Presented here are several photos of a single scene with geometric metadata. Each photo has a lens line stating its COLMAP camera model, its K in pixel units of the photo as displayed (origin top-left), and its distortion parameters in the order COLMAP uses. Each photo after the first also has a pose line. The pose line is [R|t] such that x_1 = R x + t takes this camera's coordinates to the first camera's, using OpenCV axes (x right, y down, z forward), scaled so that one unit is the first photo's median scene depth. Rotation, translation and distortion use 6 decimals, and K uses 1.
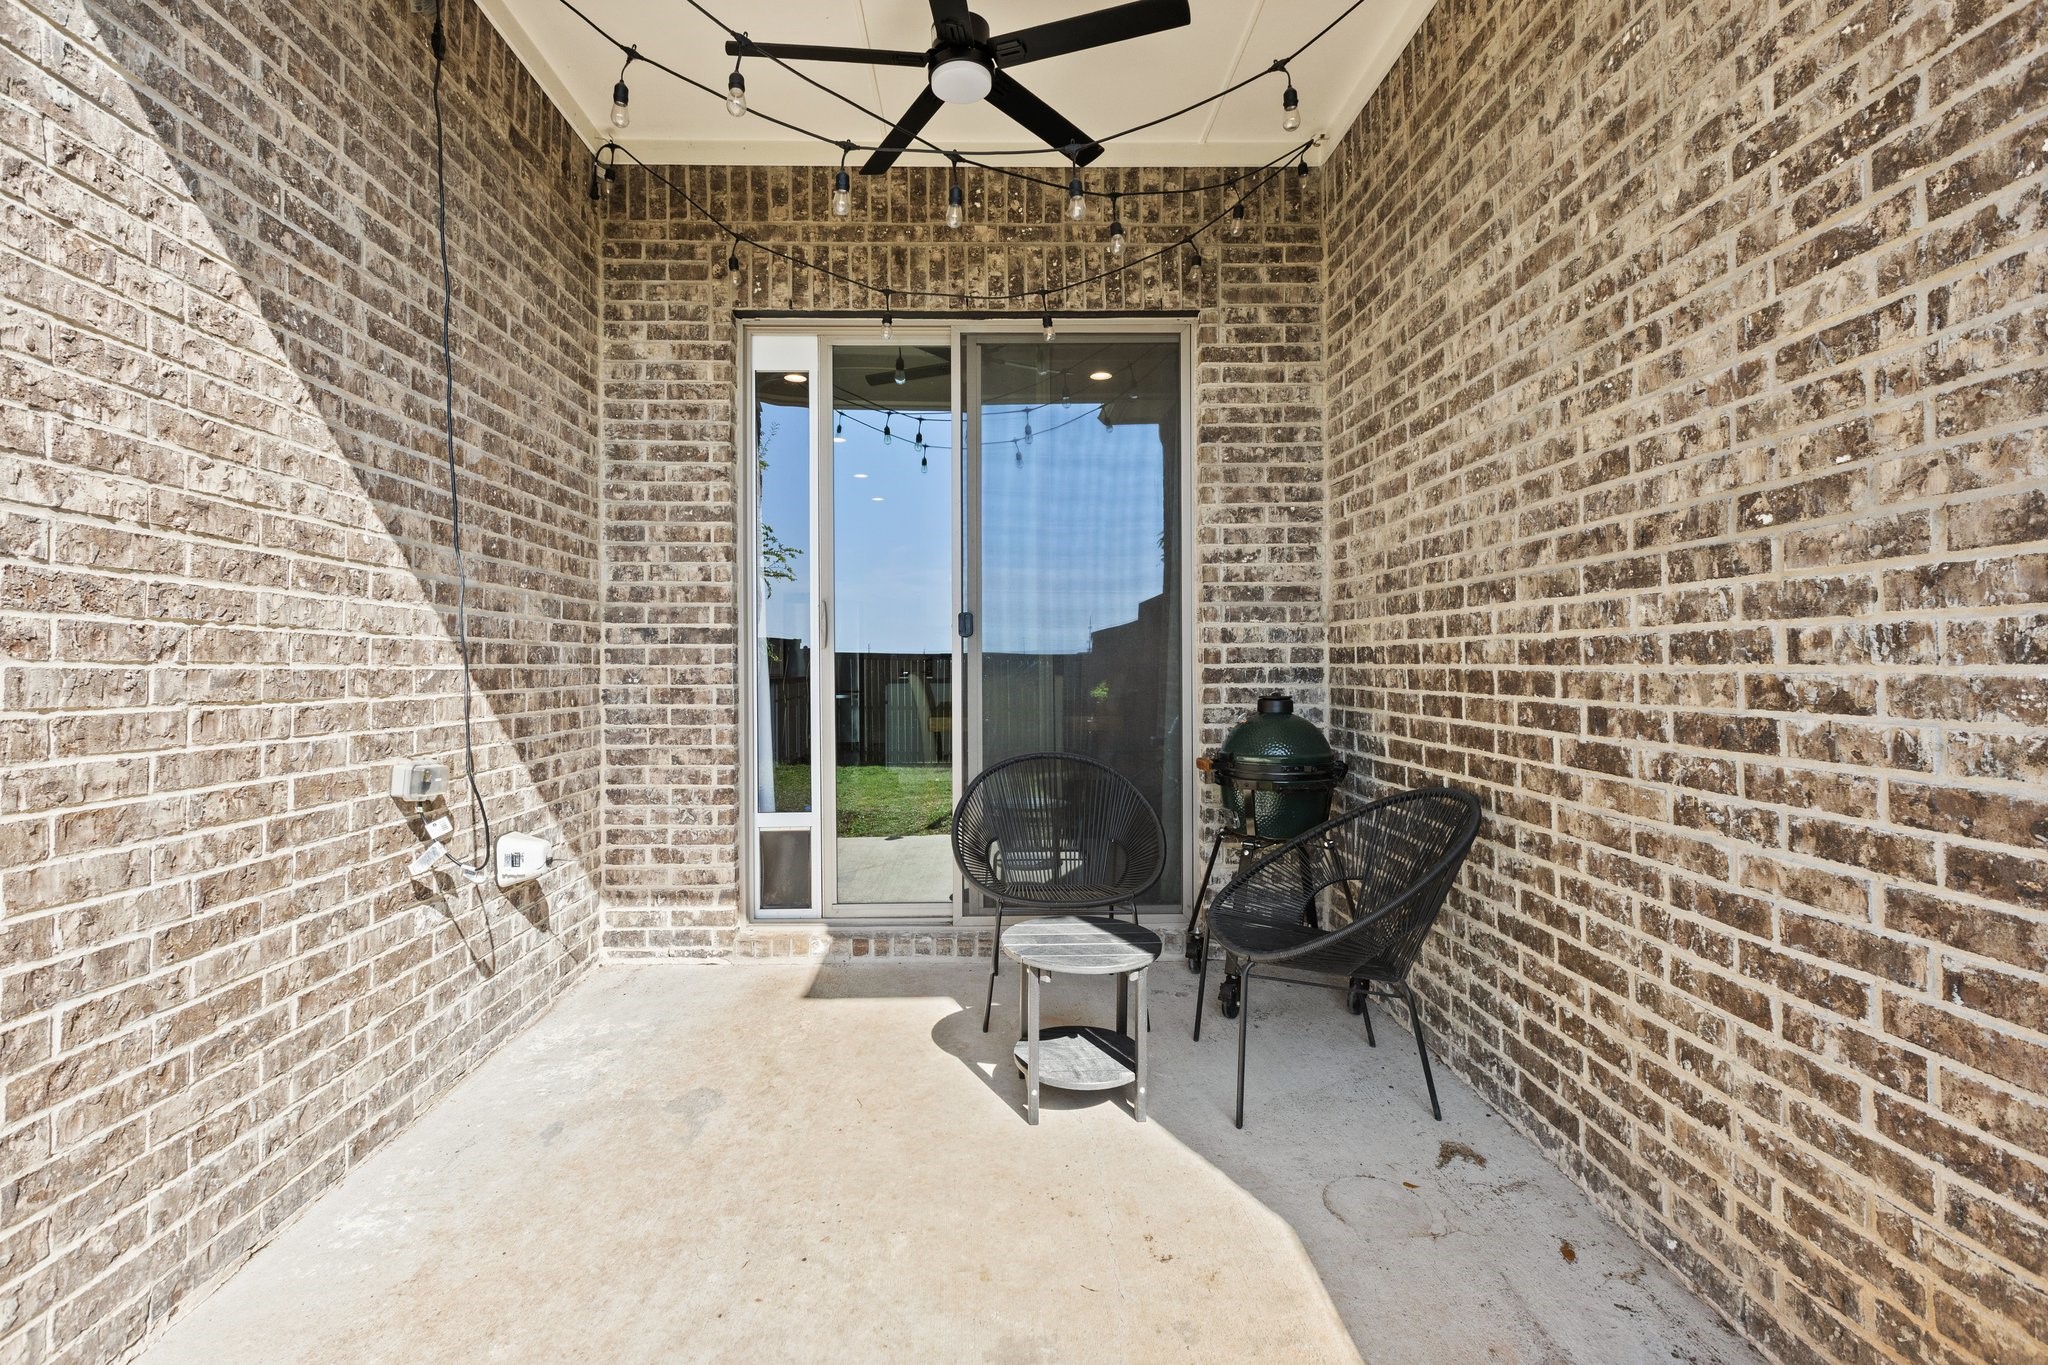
lens RADIAL K [[925.9, 0, 1009.7], [0, 925.9, 656.7], [0, 0, 1]] dist [0.001924, 0.000170]
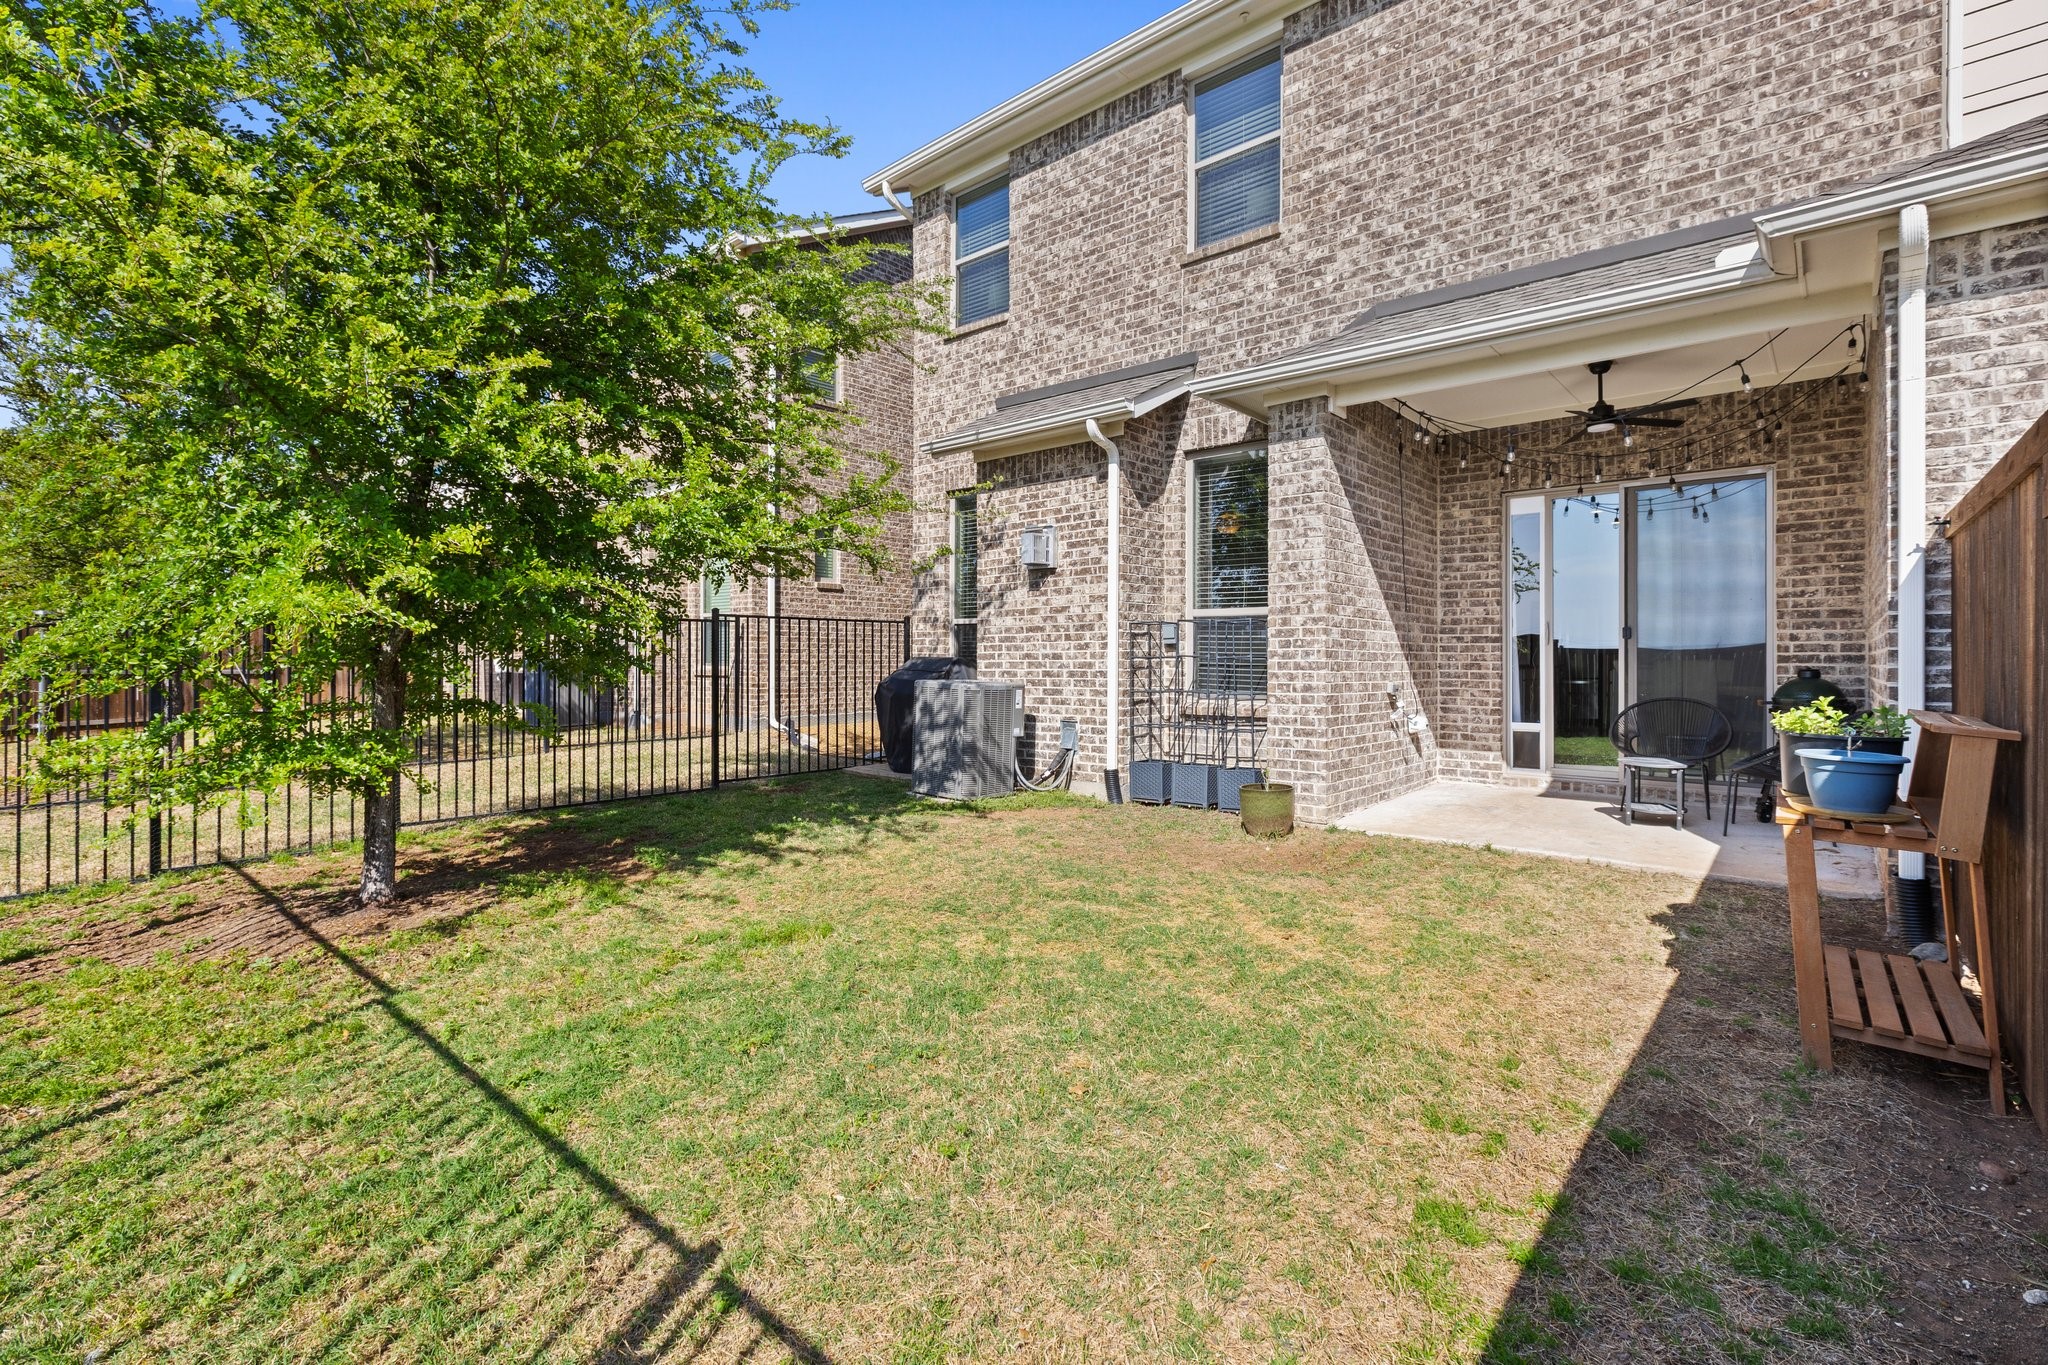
lens RADIAL K [[925.9, 0, 1007.9], [0, 925.9, 657.2], [0, 0, 1]] dist [0.001924, 0.000170]
pose [[0.726786, 0.005132, -0.686845, 0.367664], [-0.000959, 0.999979, 0.006457, 0.006570], [0.686863, -0.004034, 0.726775, -1.418907]]
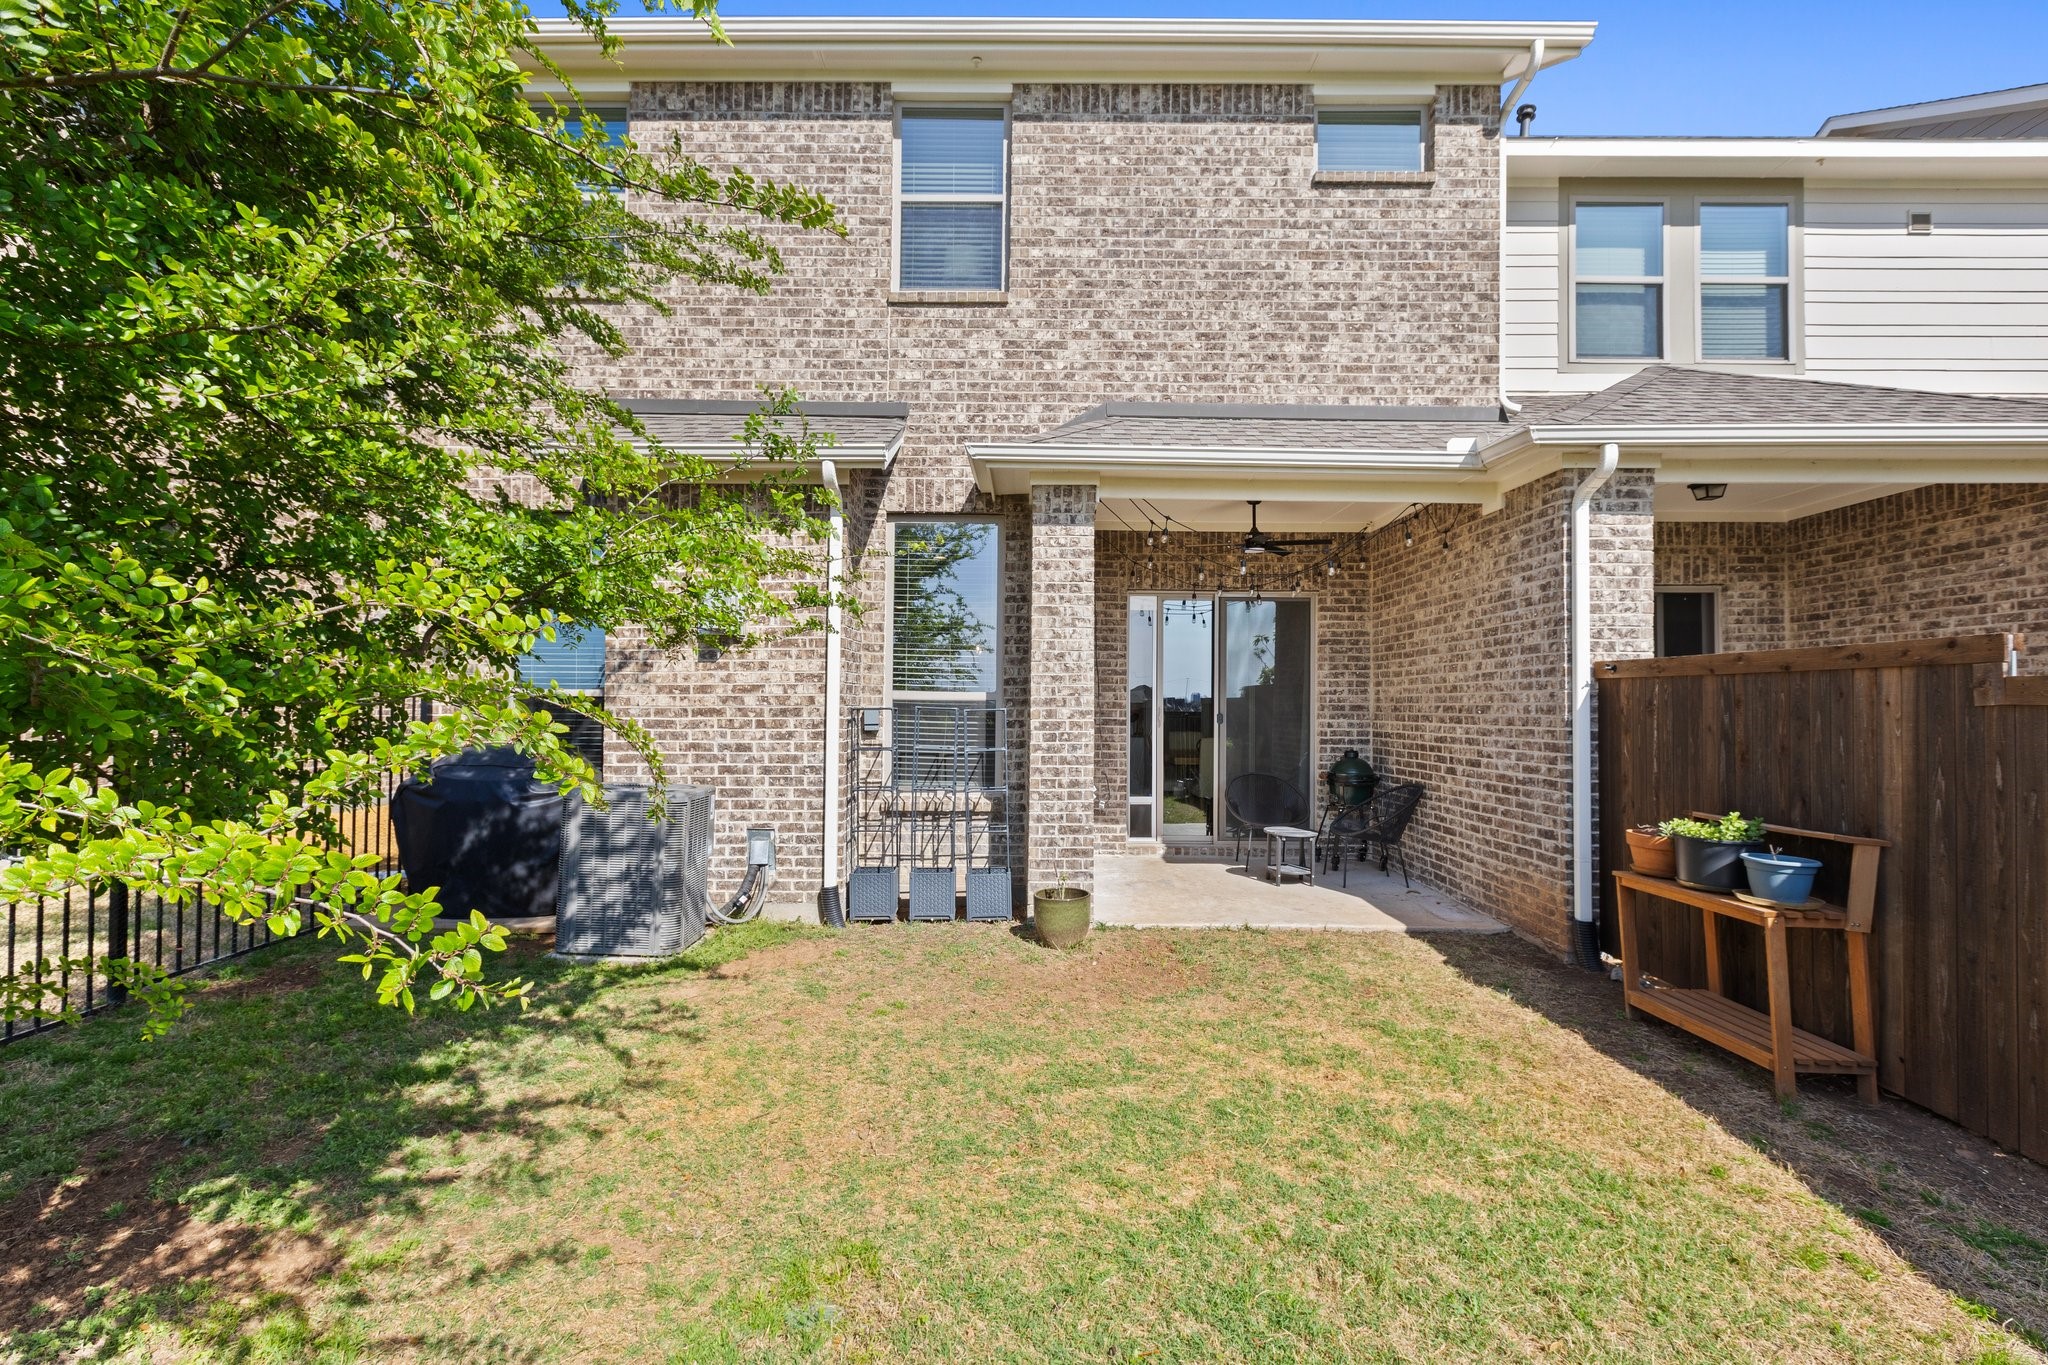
lens RADIAL K [[925.9, 0, 1010.3], [0, 925.9, 684.5], [0, 0, 1]] dist [0.001924, 0.000170]
pose [[0.999293, 0.011987, -0.035636, -0.517150], [-0.012572, 0.999789, -0.016244, -0.079321], [0.035434, 0.016680, 0.999233, -1.456517]]
